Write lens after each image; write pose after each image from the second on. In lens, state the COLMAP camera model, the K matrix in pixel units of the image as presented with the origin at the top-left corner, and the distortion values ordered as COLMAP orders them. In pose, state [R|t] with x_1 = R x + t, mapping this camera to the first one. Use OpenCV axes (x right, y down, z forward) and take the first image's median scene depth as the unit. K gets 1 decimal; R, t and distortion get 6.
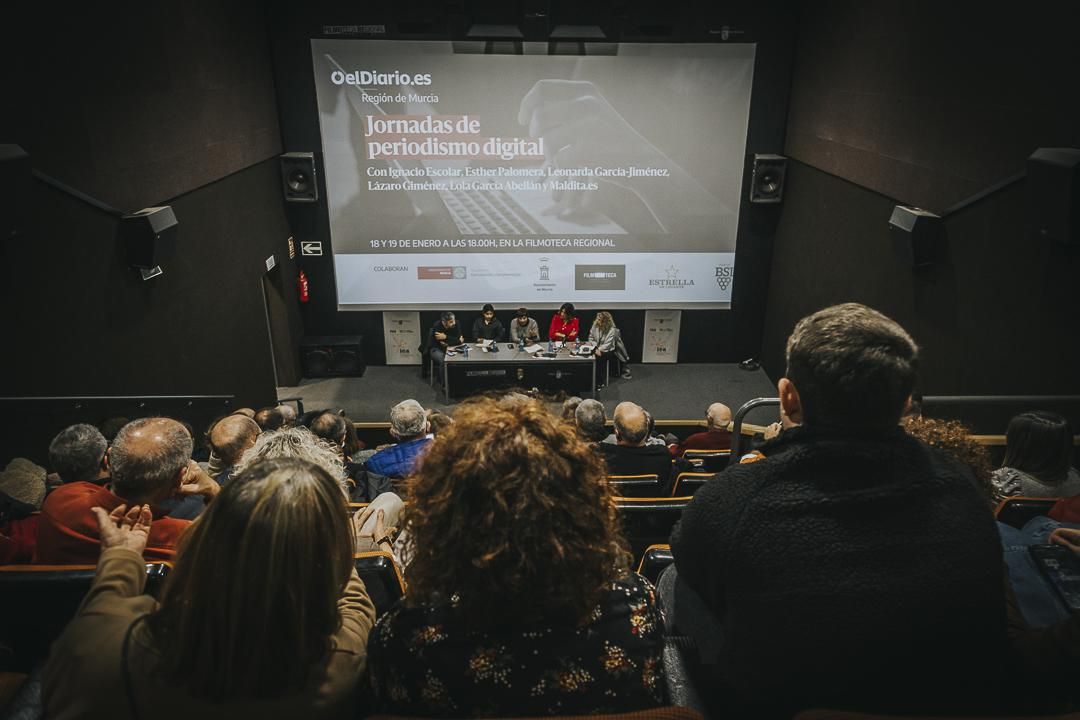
lens RADIAL K [[748.2, 0, 542.7], [0, 748.2, 360.0], [0, 0, 1]] dist [-0.022750, 0.001235]
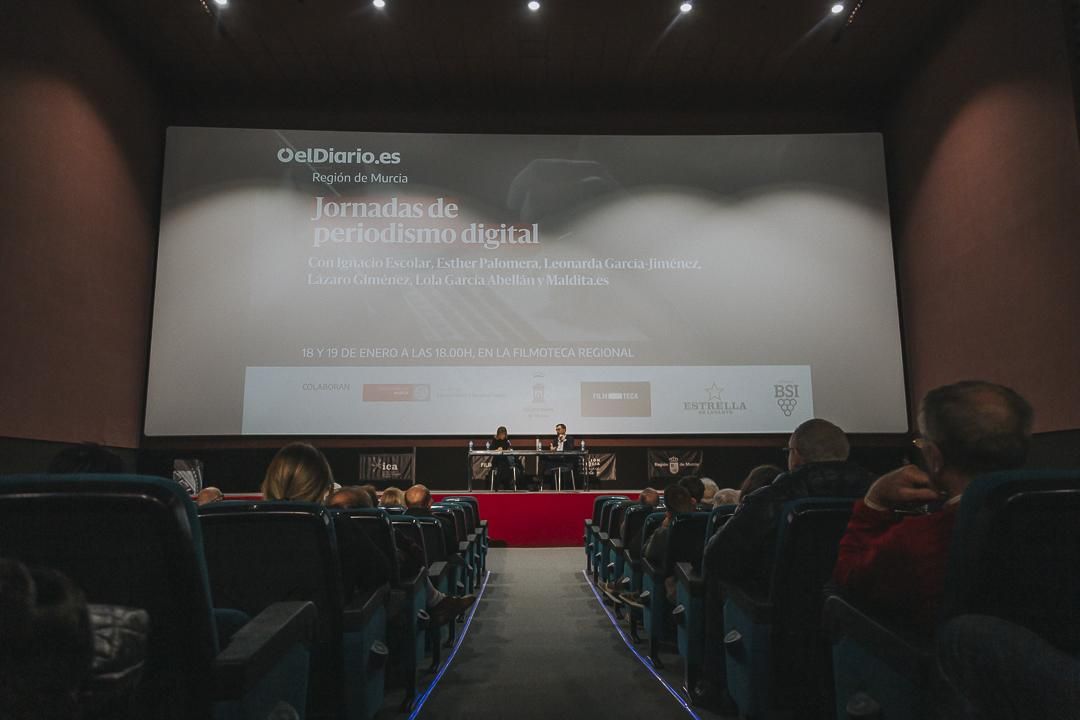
lens RADIAL K [[748.2, 0, 542.2], [0, 748.2, 358.8], [0, 0, 1]] dist [-0.022750, 0.001235]
pose [[0.999997, 0.001196, 0.002067, 0.003745], [-0.000821, 0.984968, -0.172734, -0.021317], [-0.002243, 0.172732, 0.984966, 0.252202]]
